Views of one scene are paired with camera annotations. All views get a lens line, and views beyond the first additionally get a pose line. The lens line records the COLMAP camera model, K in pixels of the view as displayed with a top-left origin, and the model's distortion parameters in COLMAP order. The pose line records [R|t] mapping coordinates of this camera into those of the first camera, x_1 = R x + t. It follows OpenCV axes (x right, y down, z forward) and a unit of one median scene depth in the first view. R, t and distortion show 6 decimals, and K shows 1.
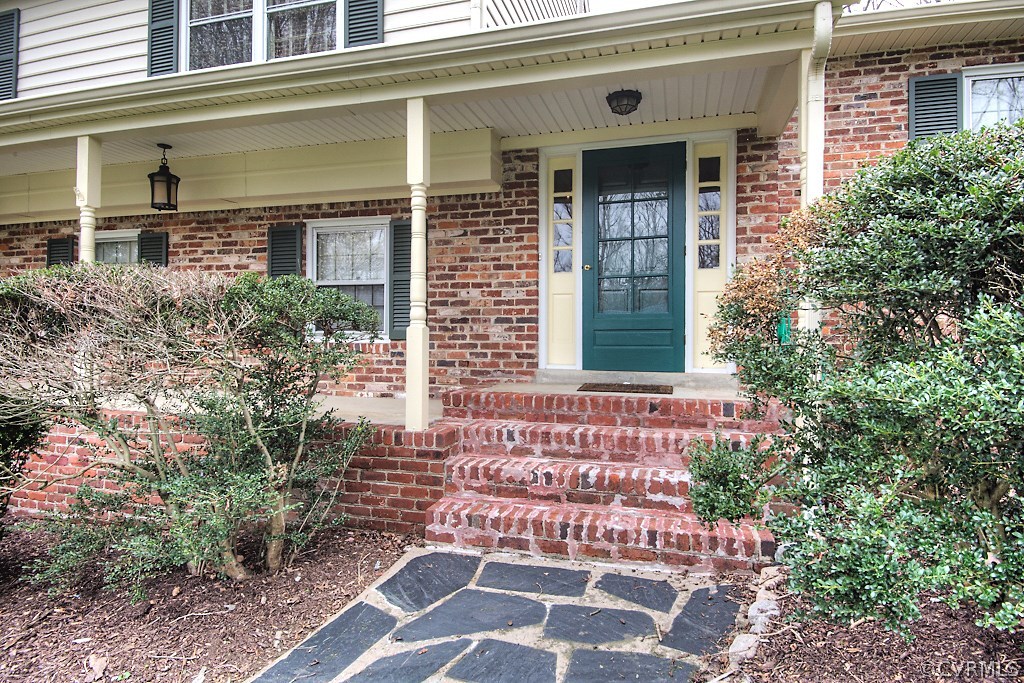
lens RADIAL K [[575.4, 0, 507.8], [0, 575.4, 326.7], [0, 0, 1]] dist [0.050707, -0.051026]
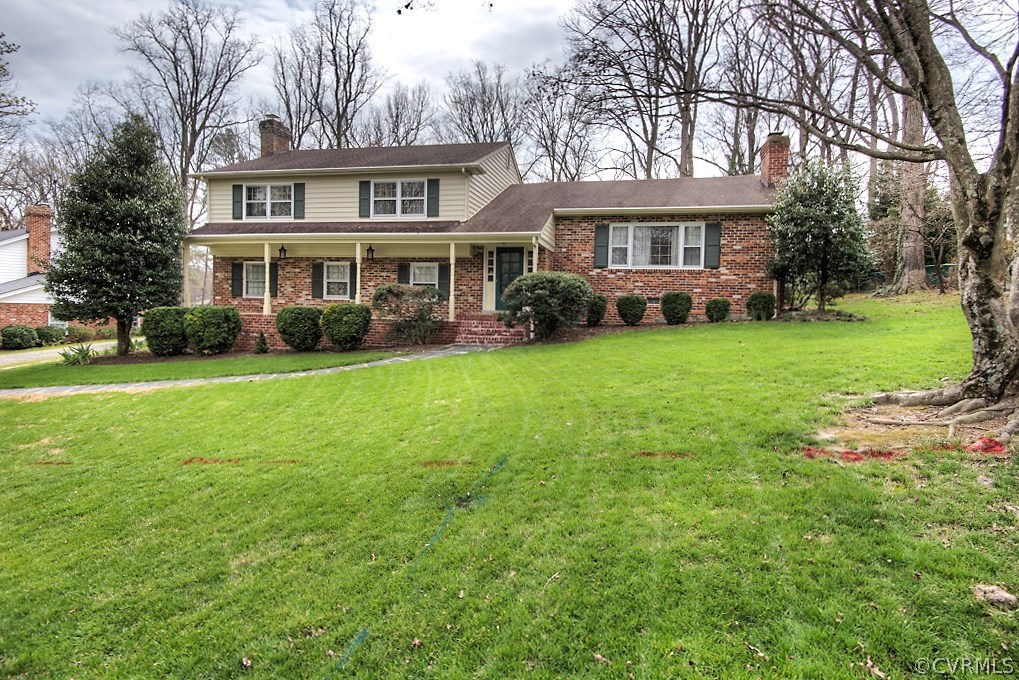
lens RADIAL K [[572.6, 0, 505.3], [0, 572.6, 325.2], [0, 0, 1]] dist [0.050707, -0.051026]
pose [[0.998758, 0.016446, 0.047035, 0.026495], [-0.018396, 0.998976, 0.041340, 0.019530], [-0.046306, -0.042154, 0.998037, -2.192030]]
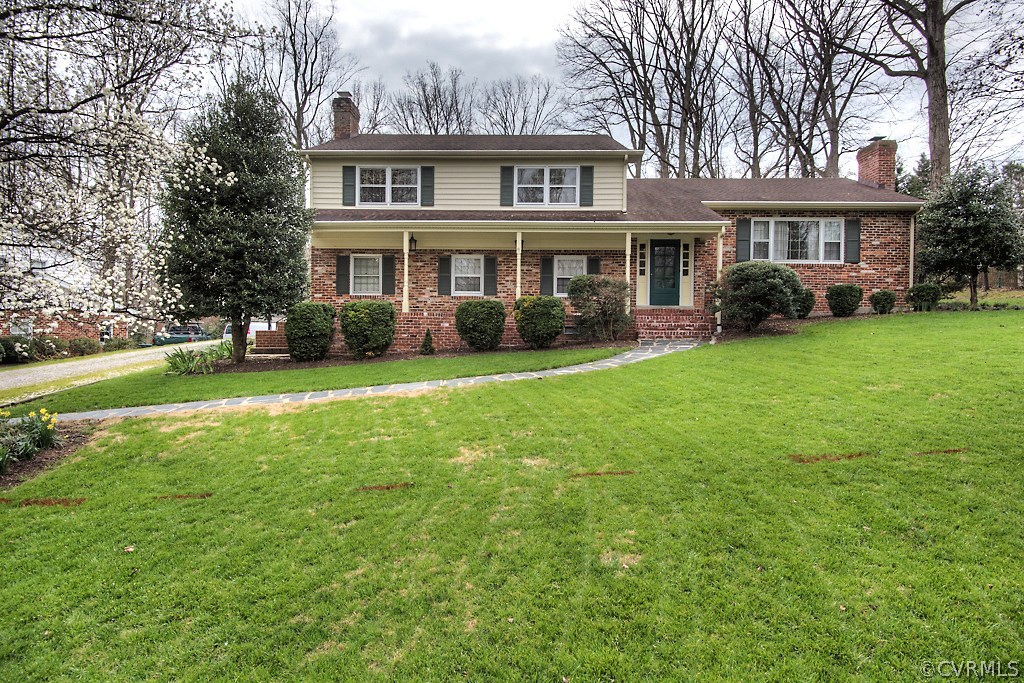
lens RADIAL K [[575.4, 0, 507.8], [0, 575.4, 326.7], [0, 0, 1]] dist [0.050707, -0.051026]
pose [[0.970128, 0.004403, 0.242555, -1.307226], [-0.009212, 0.999783, 0.018696, 0.127036], [-0.242420, -0.020372, 0.969957, -1.807403]]
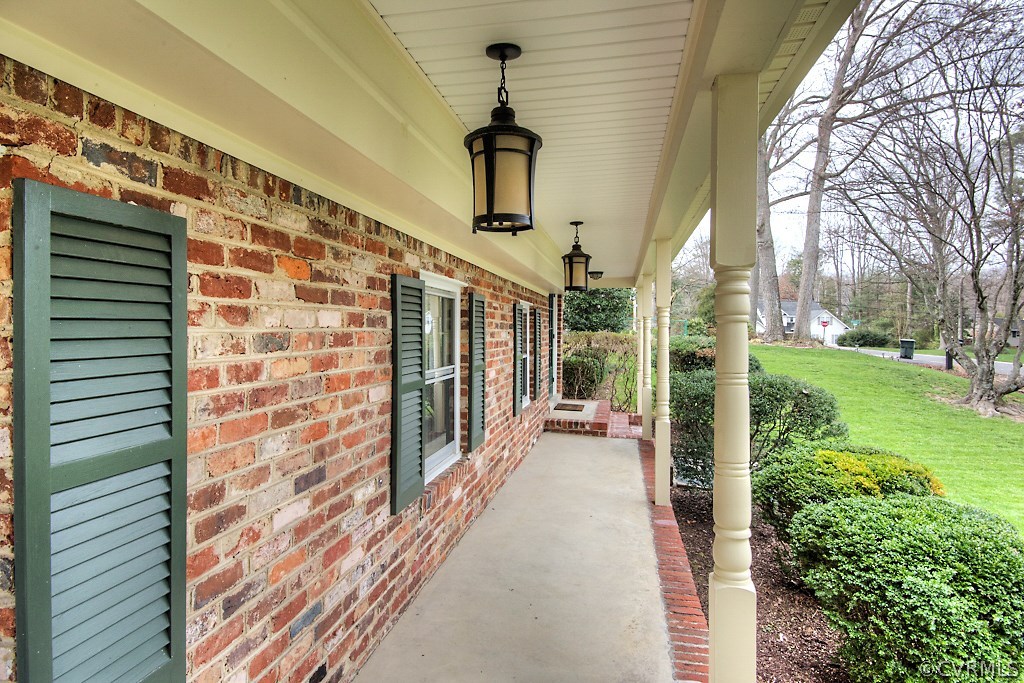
lens RADIAL K [[575.4, 0, 507.8], [0, 575.4, 326.7], [0, 0, 1]] dist [0.050707, -0.051026]
pose [[-0.088660, 0.000169, 0.996062, -1.411318], [-0.006790, 0.999977, -0.000774, -0.133911], [-0.996039, -0.006832, -0.088657, 1.132783]]
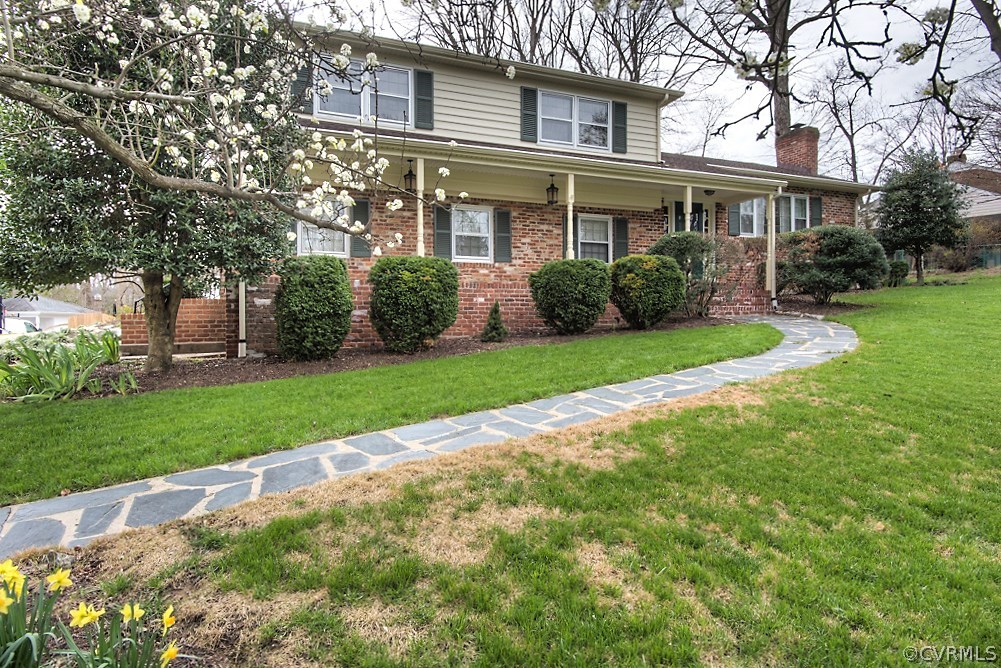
lens RADIAL K [[575.4, 0, 496.6], [0, 575.4, 317.6], [0, 0, 1]] dist [0.053567, -0.053443]
pose [[0.780161, -0.004618, 0.625561, -2.062731], [0.003272, 0.999989, 0.003300, 0.223806], [-0.625570, -0.000528, 0.780168, -0.585288]]
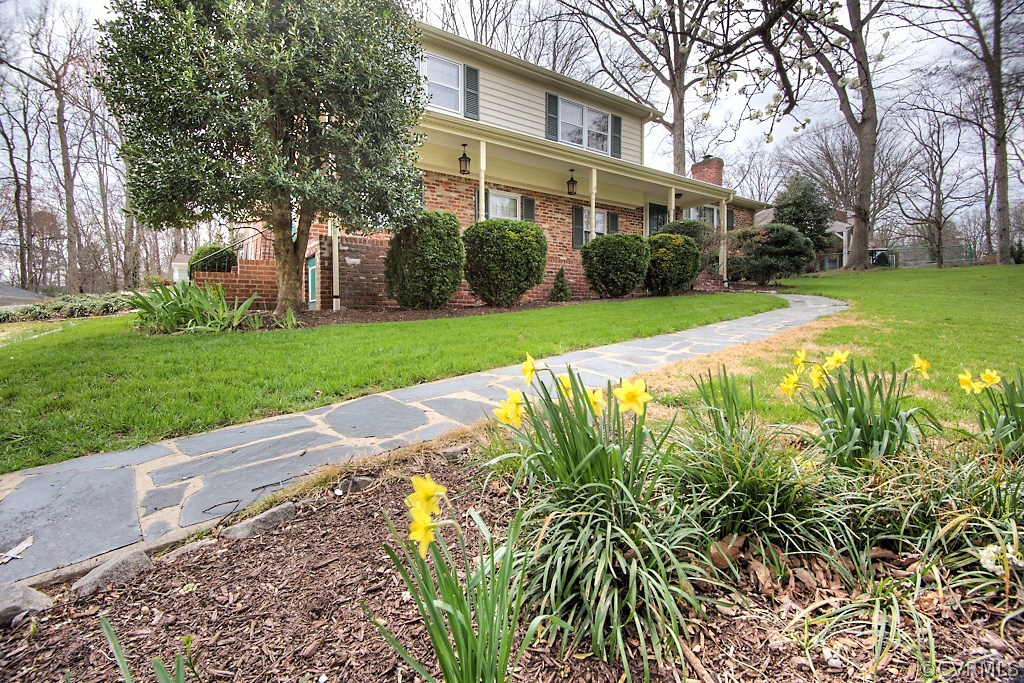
lens RADIAL K [[479.4, 0, 509.7], [0, 479.4, 327.9], [0, 0, 1]] dist [0.045994, -0.042010]
pose [[0.633565, -0.014748, 0.773549, -2.378511], [-0.002480, 0.999774, 0.021092, 0.350932], [-0.773685, -0.015281, 0.633386, -0.182915]]
